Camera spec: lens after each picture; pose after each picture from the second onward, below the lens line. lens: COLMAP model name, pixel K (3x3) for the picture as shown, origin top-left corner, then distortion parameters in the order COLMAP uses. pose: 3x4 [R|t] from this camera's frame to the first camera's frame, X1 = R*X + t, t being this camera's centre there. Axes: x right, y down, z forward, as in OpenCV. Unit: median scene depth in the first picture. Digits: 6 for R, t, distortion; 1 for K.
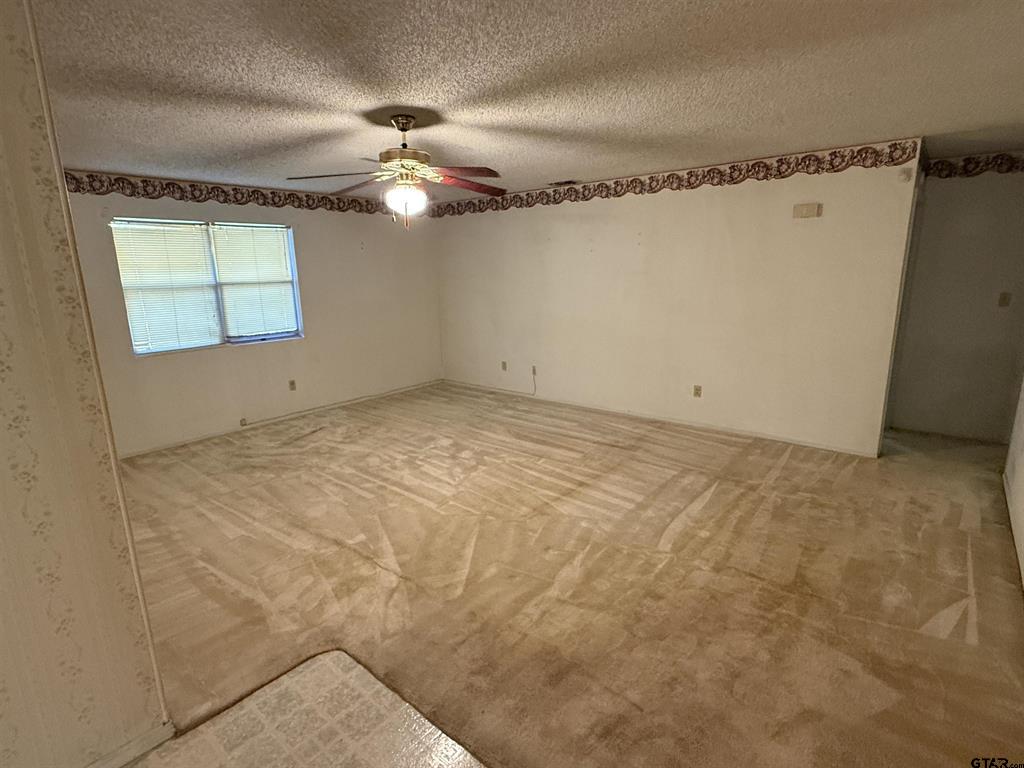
lens RADIAL K [[520.9, 0, 513.4], [0, 520.9, 381.8], [0, 0, 1]] dist [-0.004660, -0.001840]
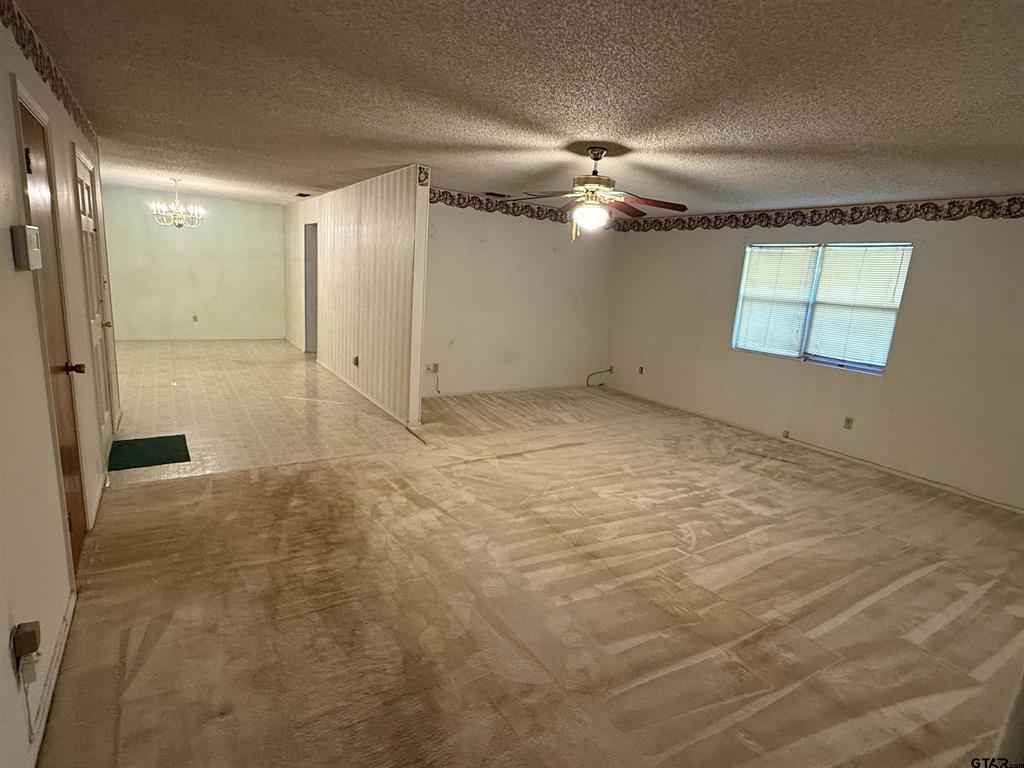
lens RADIAL K [[520.9, 0, 510.3], [0, 520.9, 387.7], [0, 0, 1]] dist [-0.004660, -0.001840]
pose [[-0.296736, 0.202018, -0.933347, 0.651201], [-0.263021, 0.922276, 0.283244, -0.171780], [0.918024, 0.329539, -0.220537, 0.754915]]
